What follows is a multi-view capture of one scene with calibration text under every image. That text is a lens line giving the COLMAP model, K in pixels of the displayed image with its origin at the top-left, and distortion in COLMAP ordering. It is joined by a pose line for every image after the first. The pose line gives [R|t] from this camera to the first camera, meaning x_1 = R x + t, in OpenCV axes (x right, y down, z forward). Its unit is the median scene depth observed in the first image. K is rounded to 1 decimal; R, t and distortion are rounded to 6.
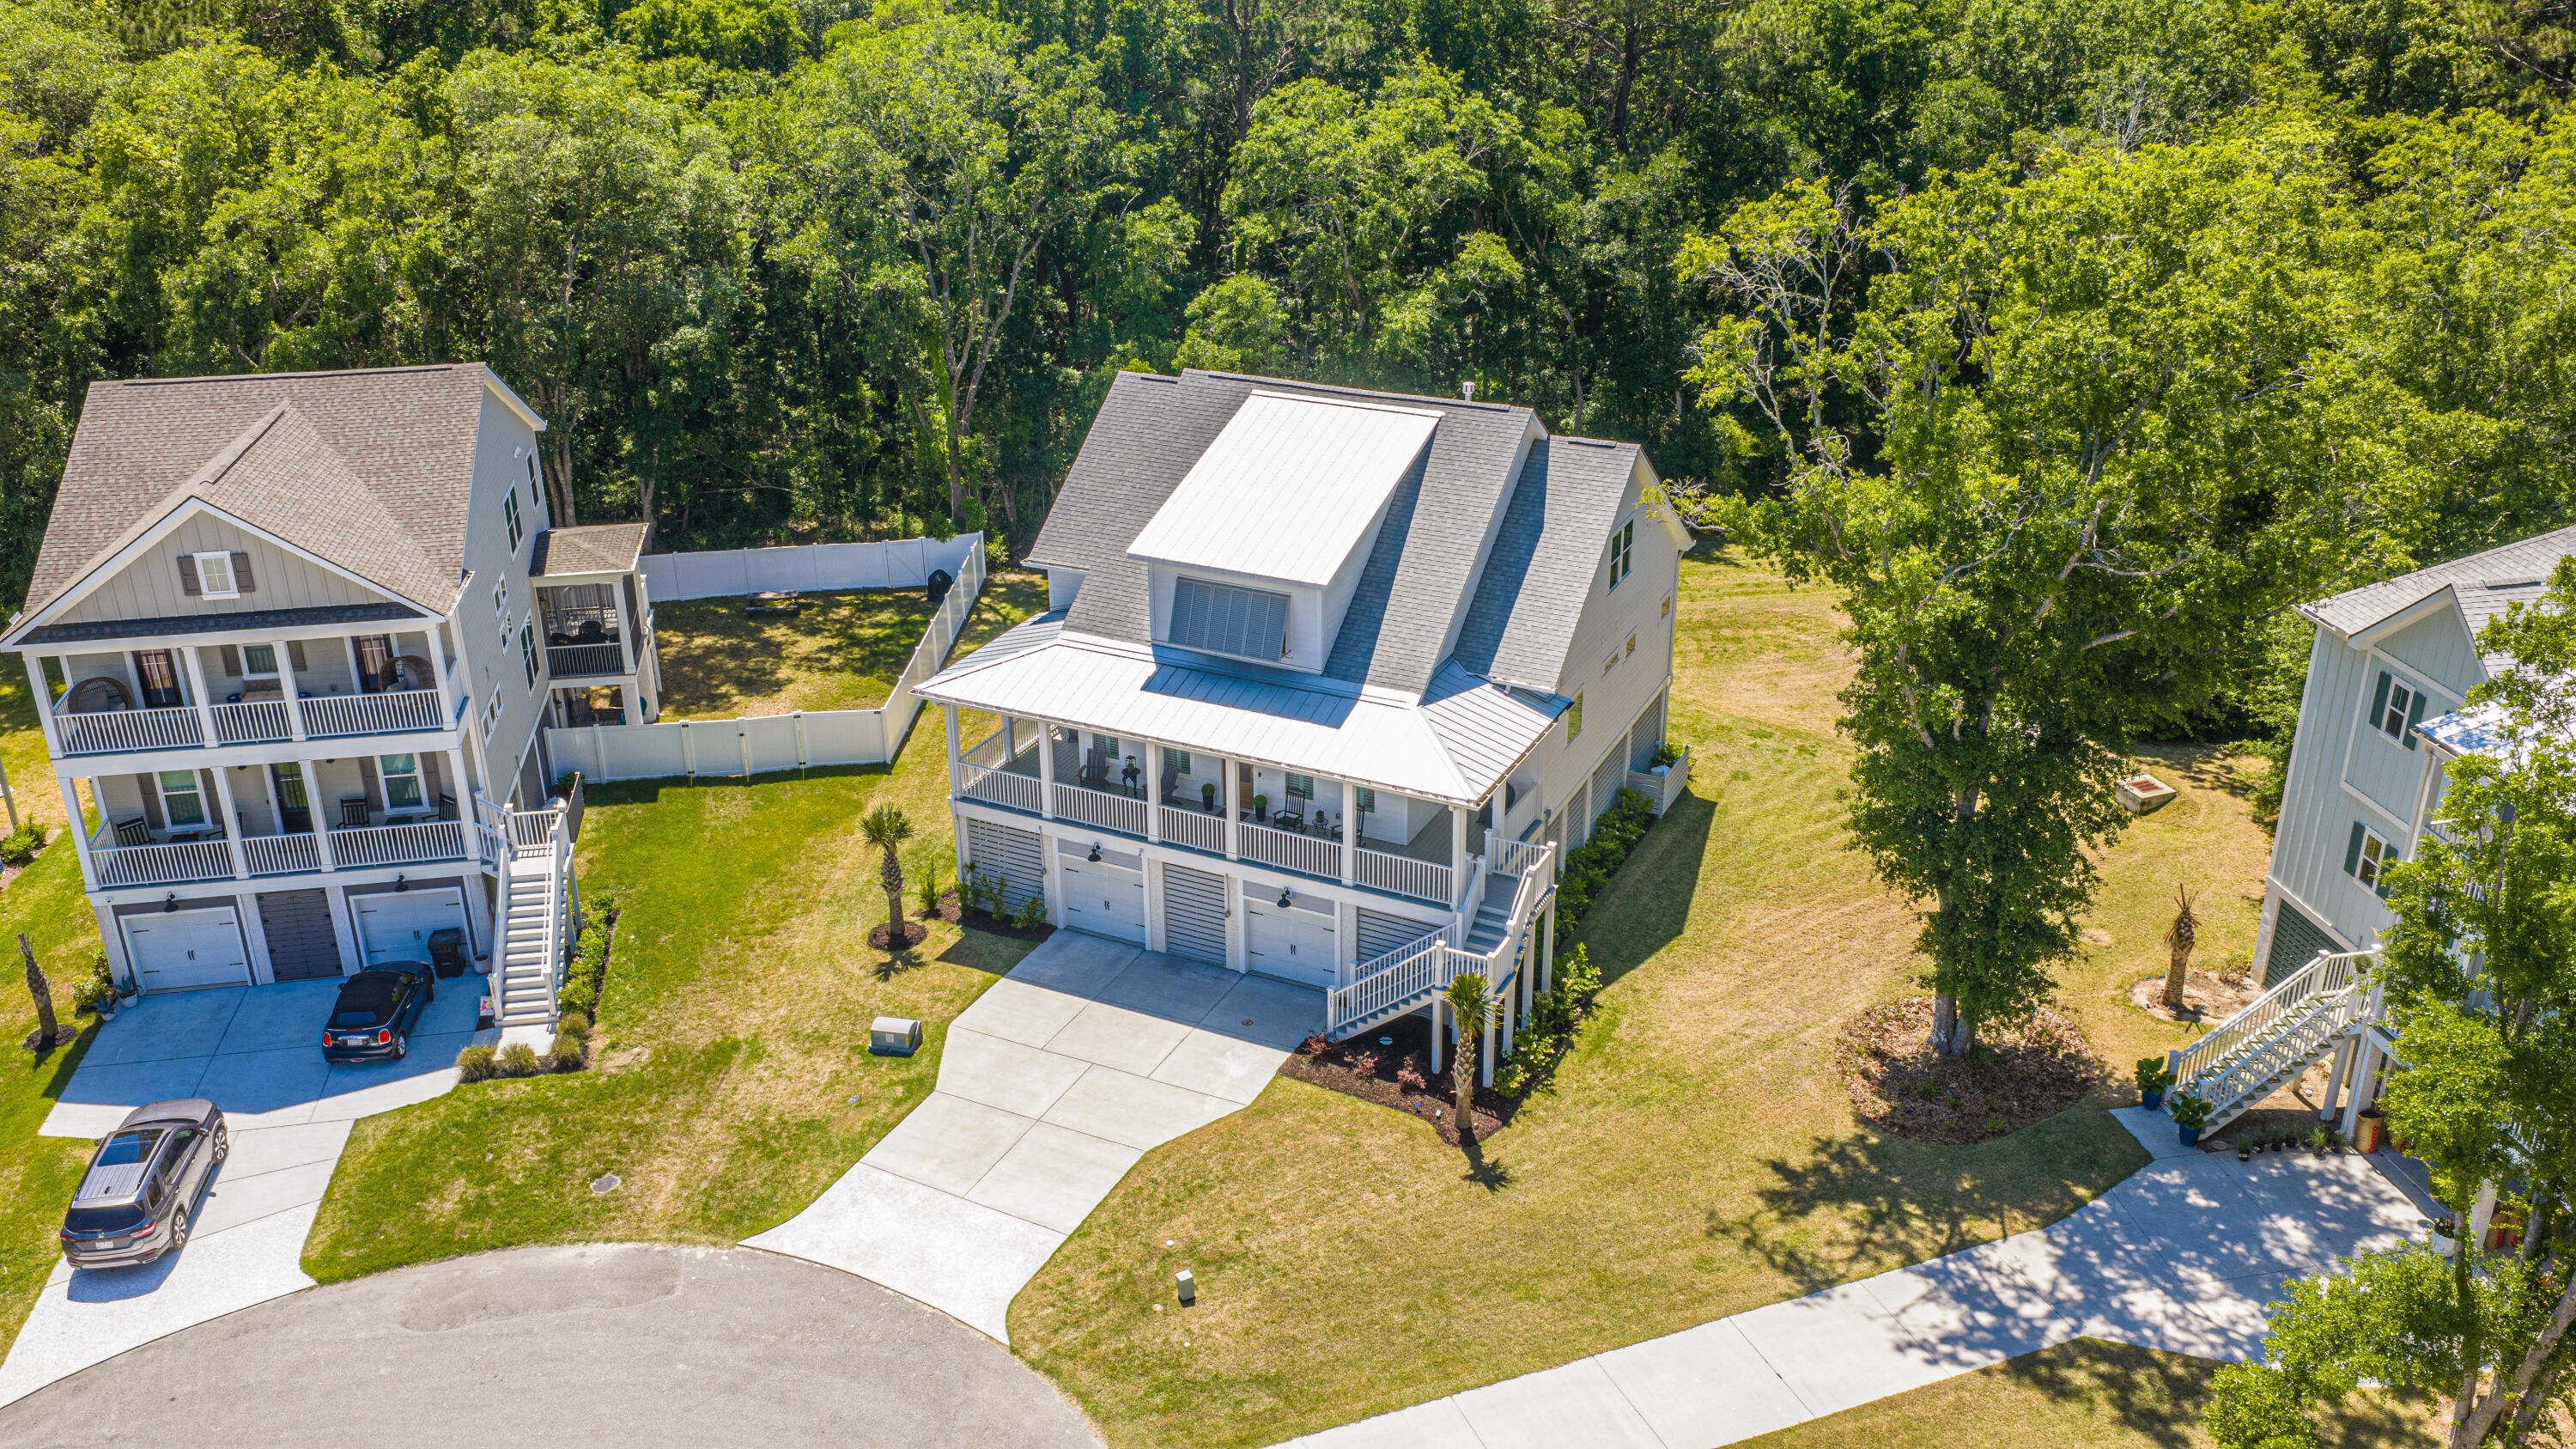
lens RADIAL K [[2127.4, 0, 1288.0], [0, 2127.4, 724.5], [0, 0, 1]] dist [0.002078, -0.008662]
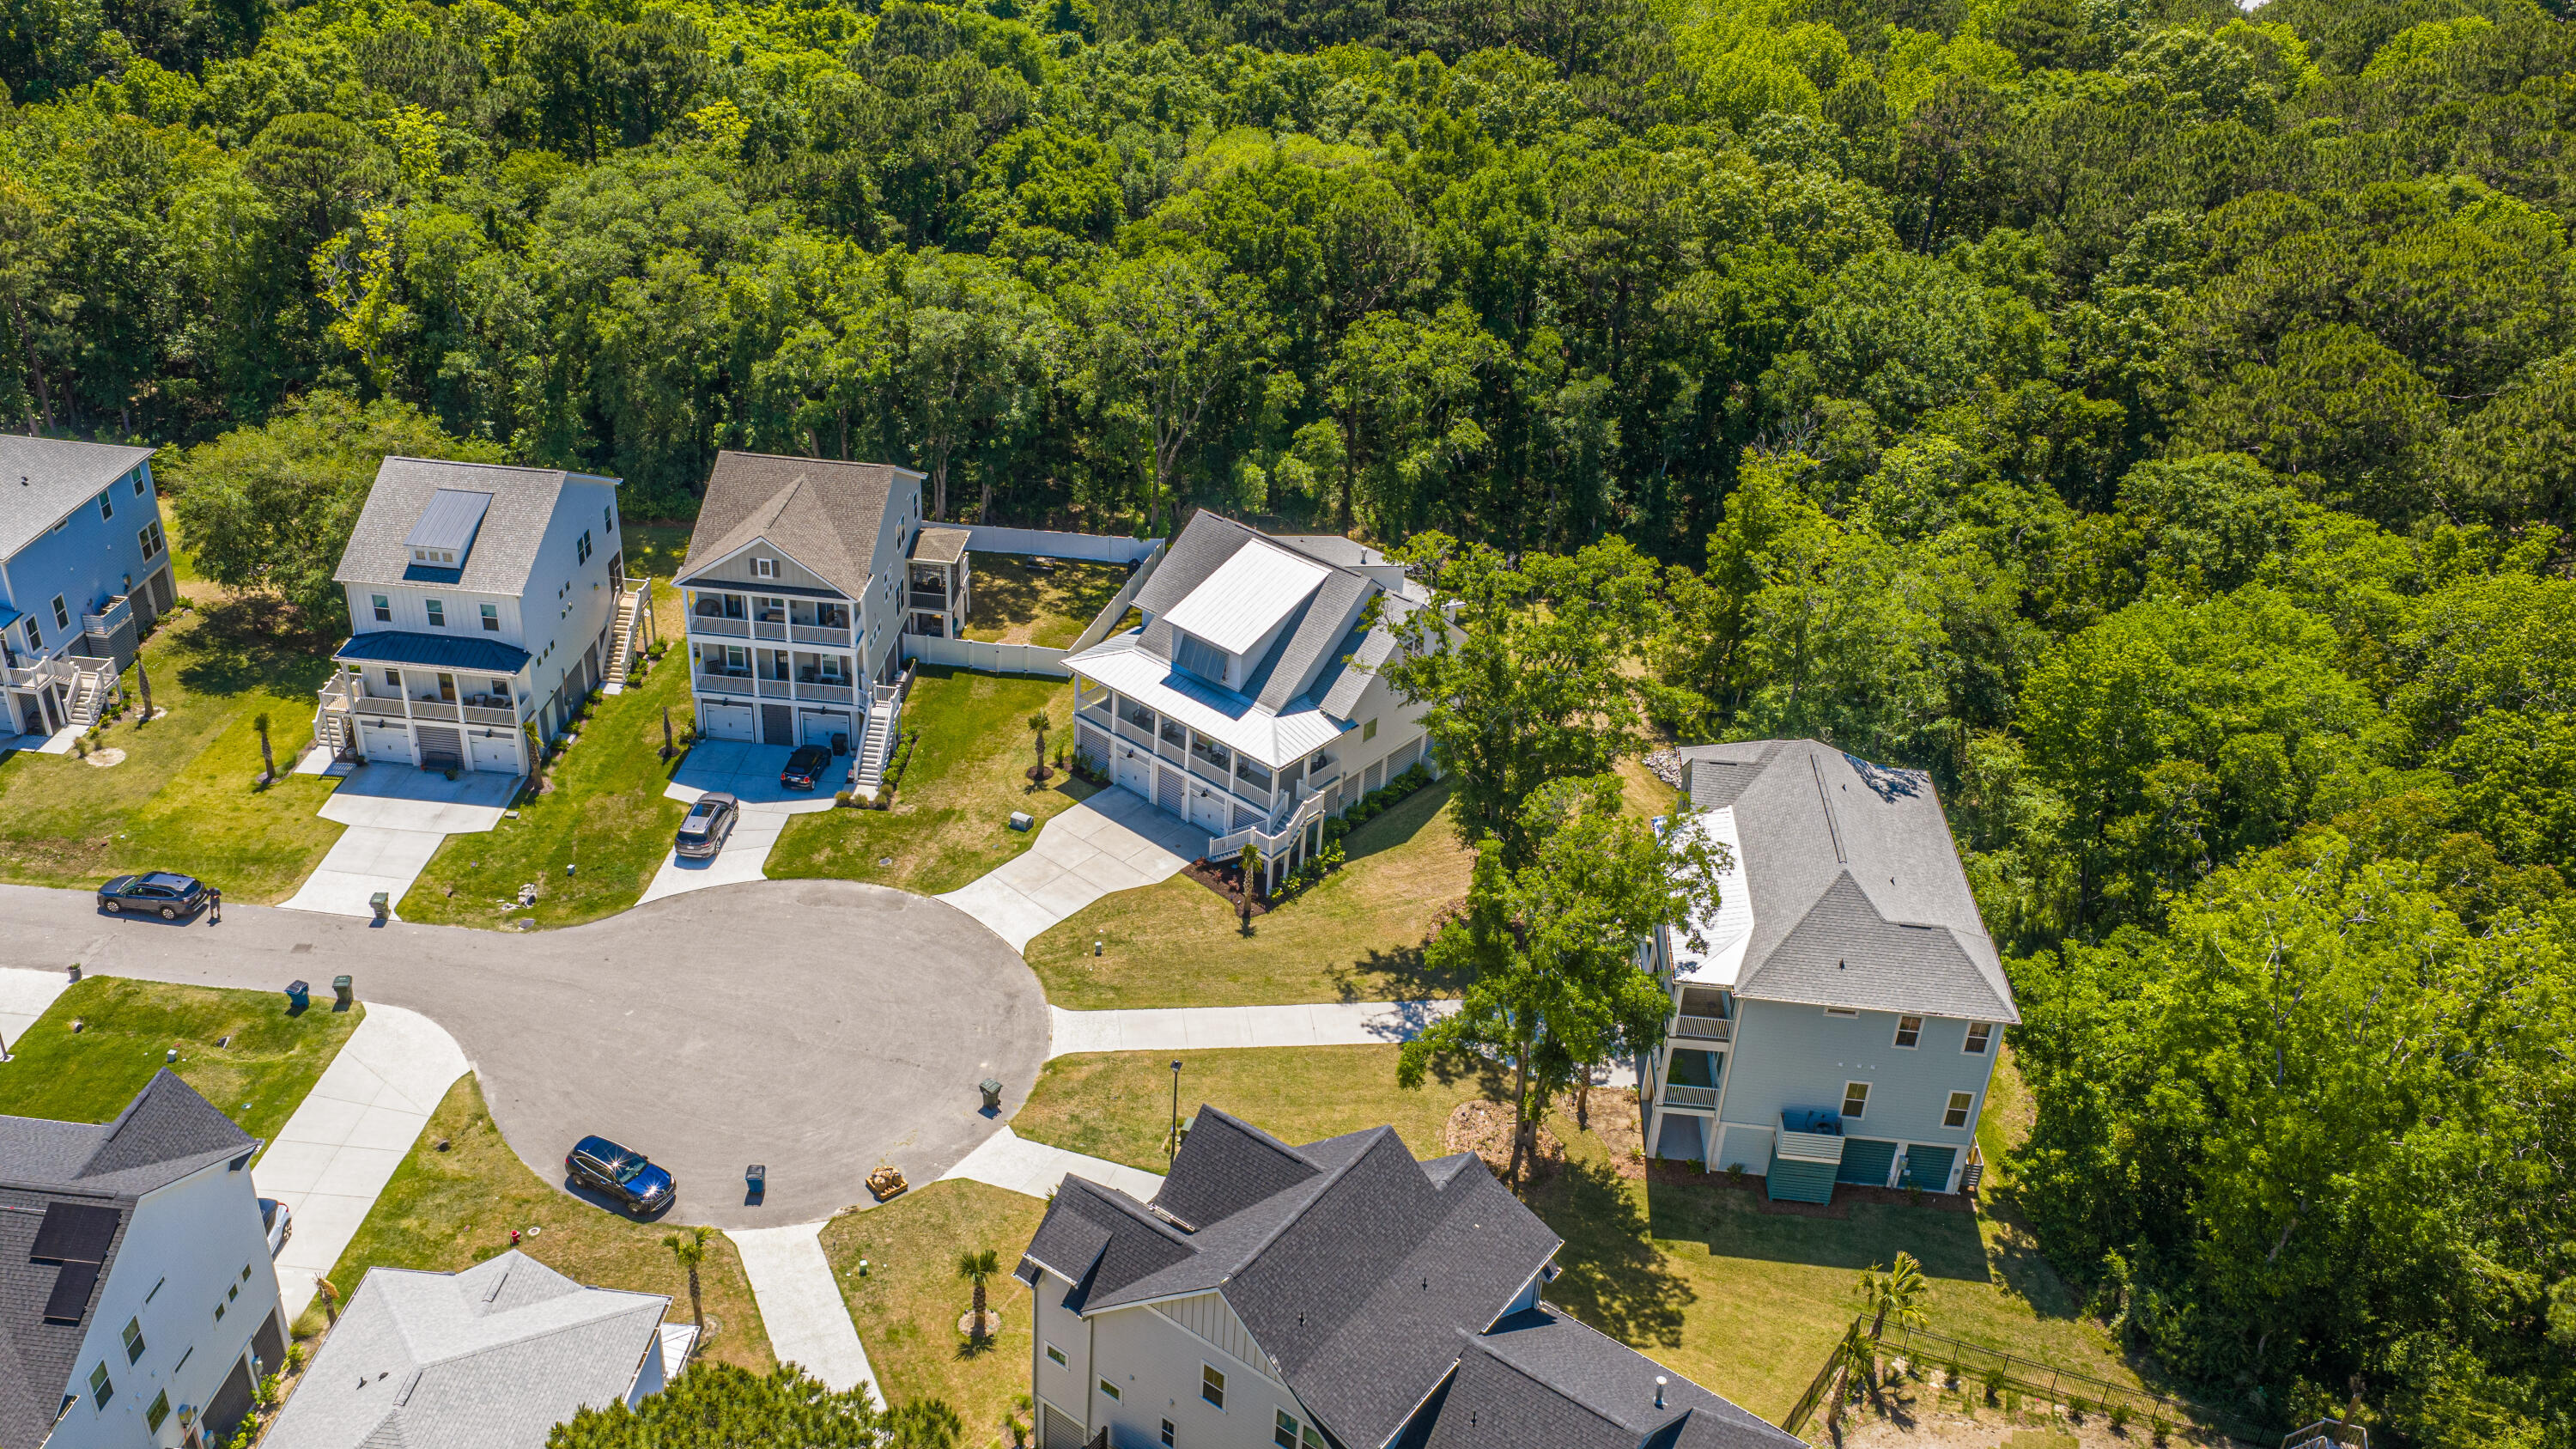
lens RADIAL K [[2127.6, 0, 1288.0], [0, 2127.6, 724.5], [0, 0, 1]] dist [0.004053, -0.003751]
pose [[0.967585, 0.178395, -0.178758, 0.447117], [-0.159125, 0.980302, 0.116994, -0.247620], [0.196108, -0.084757, 0.976912, -1.063733]]
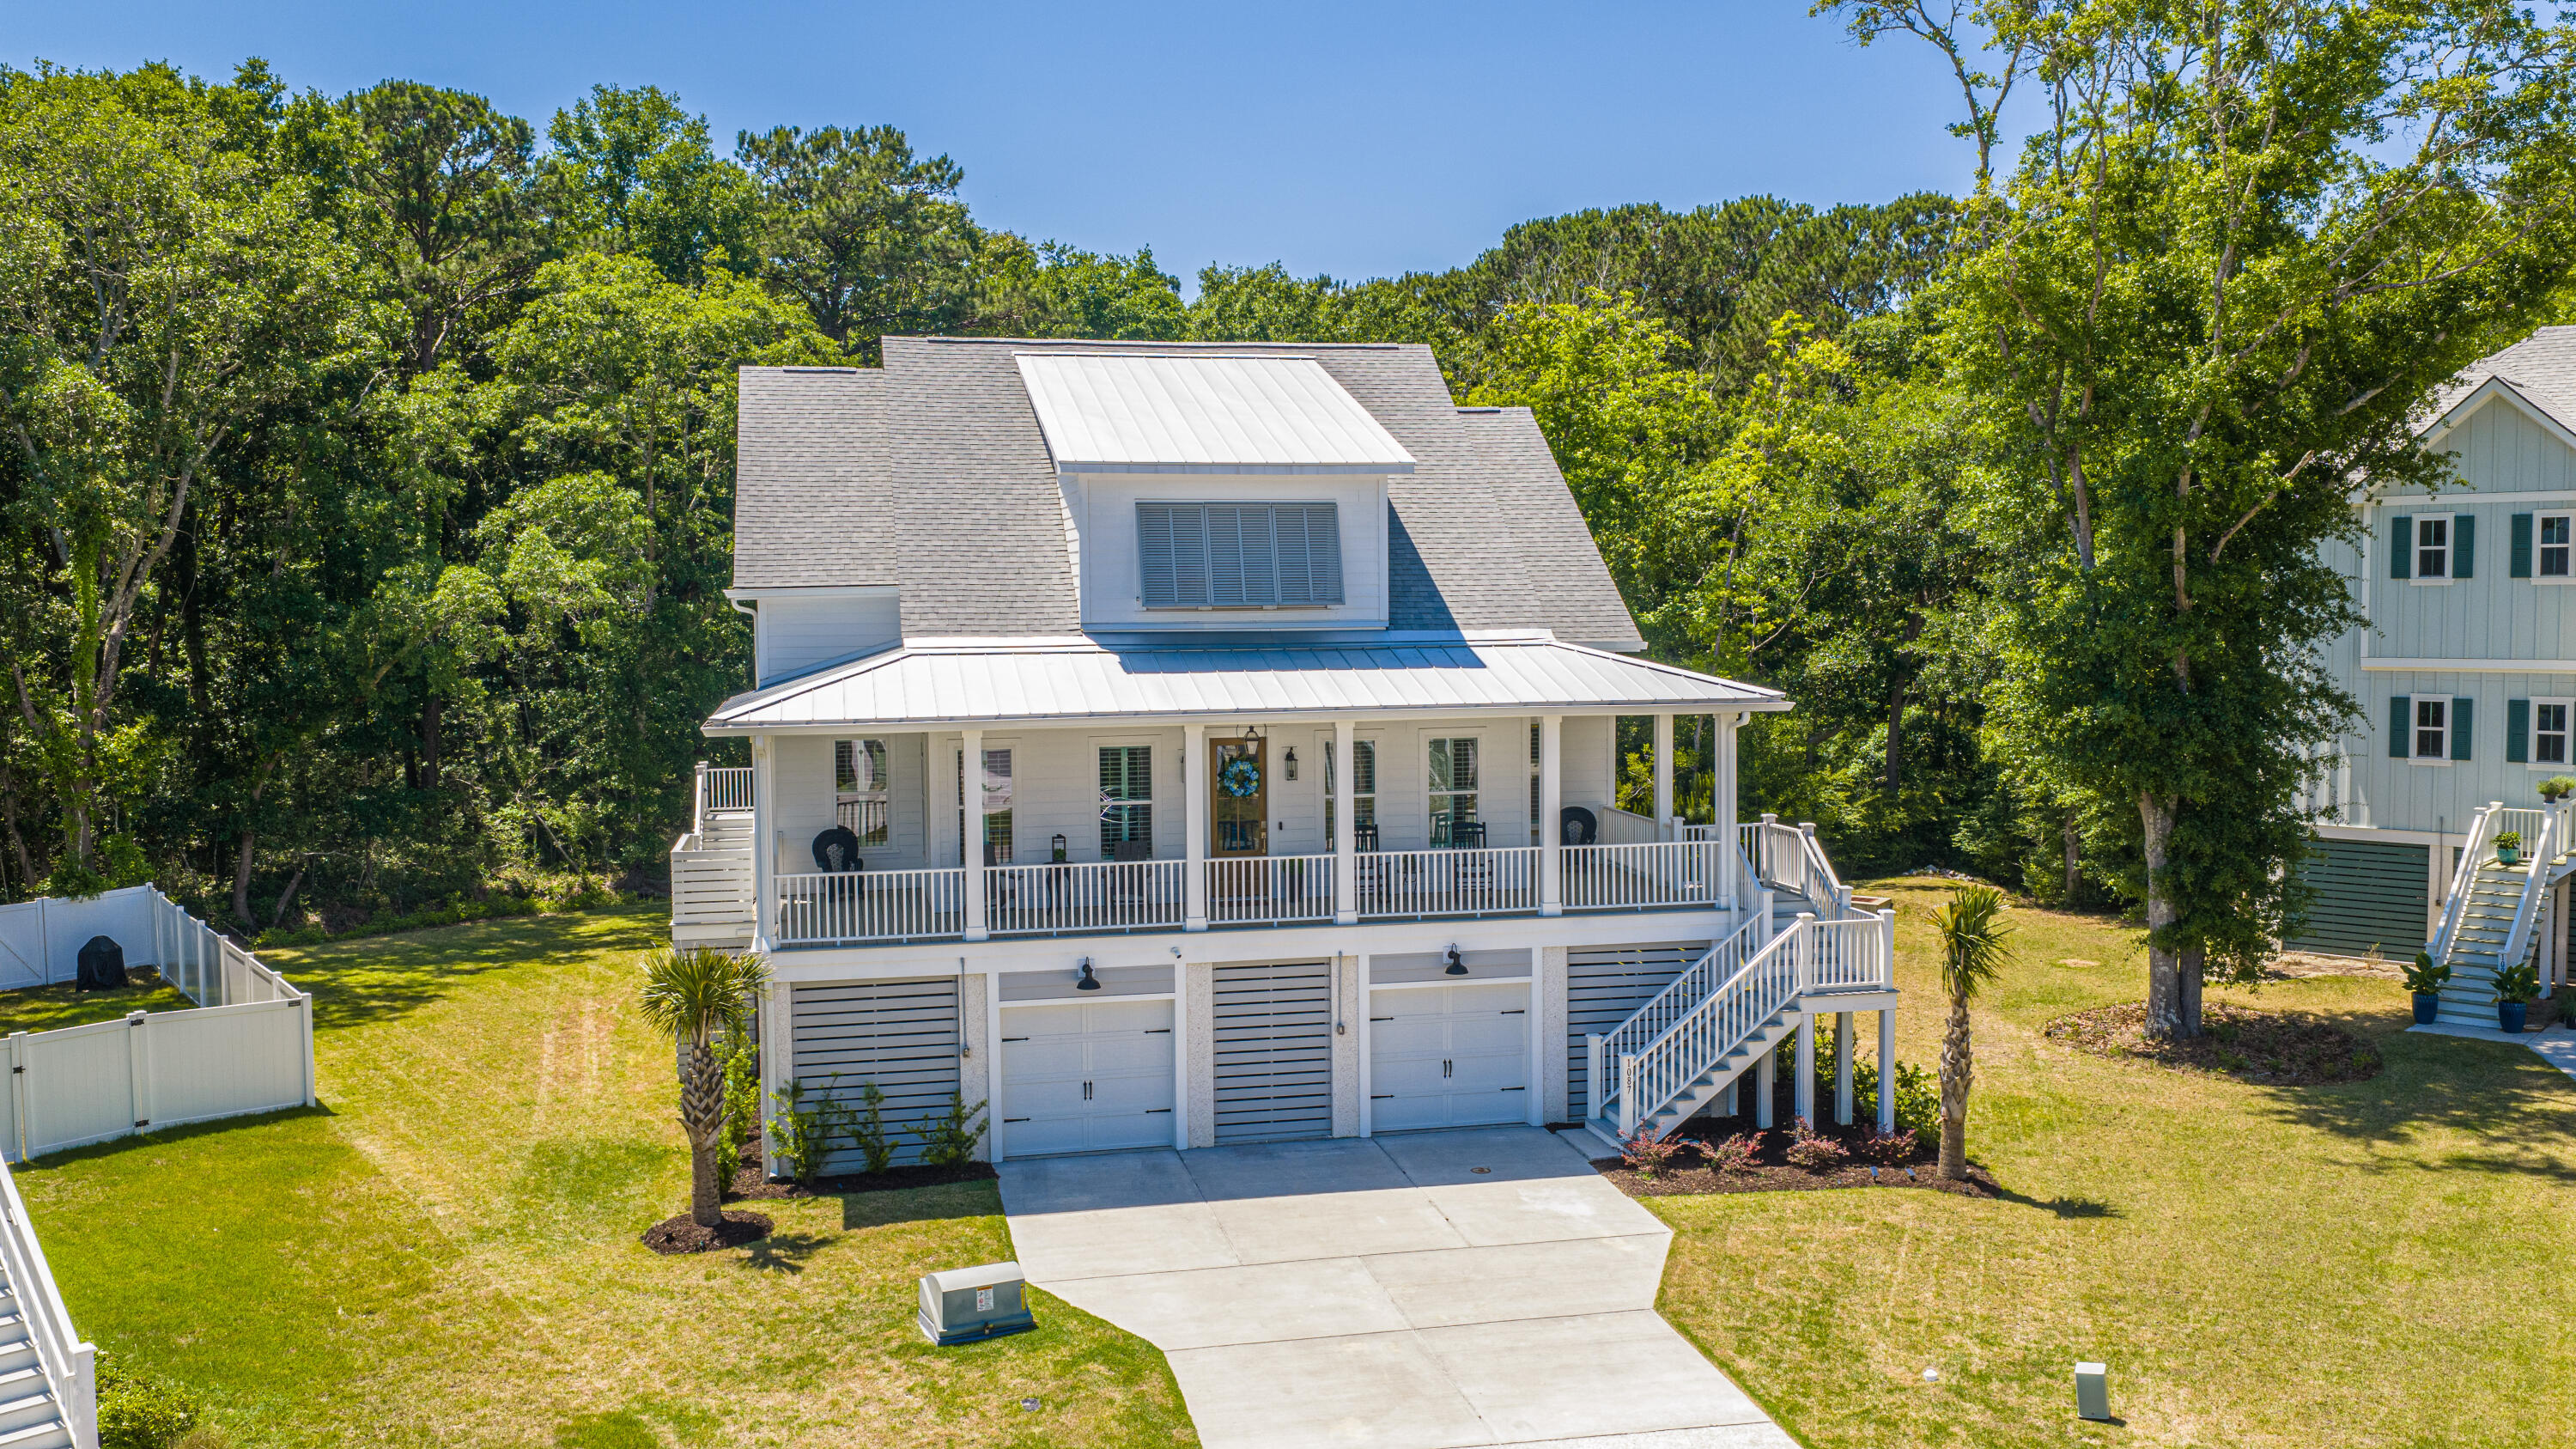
lens RADIAL K [[2127.4, 0, 1288.0], [0, 2127.4, 724.5], [0, 0, 1]] dist [0.002078, -0.008662]
pose [[0.781164, -0.035920, 0.623292, -0.406171], [0.255151, 0.929533, -0.266209, 0.165760], [-0.569808, 0.366986, 0.735282, 0.558388]]
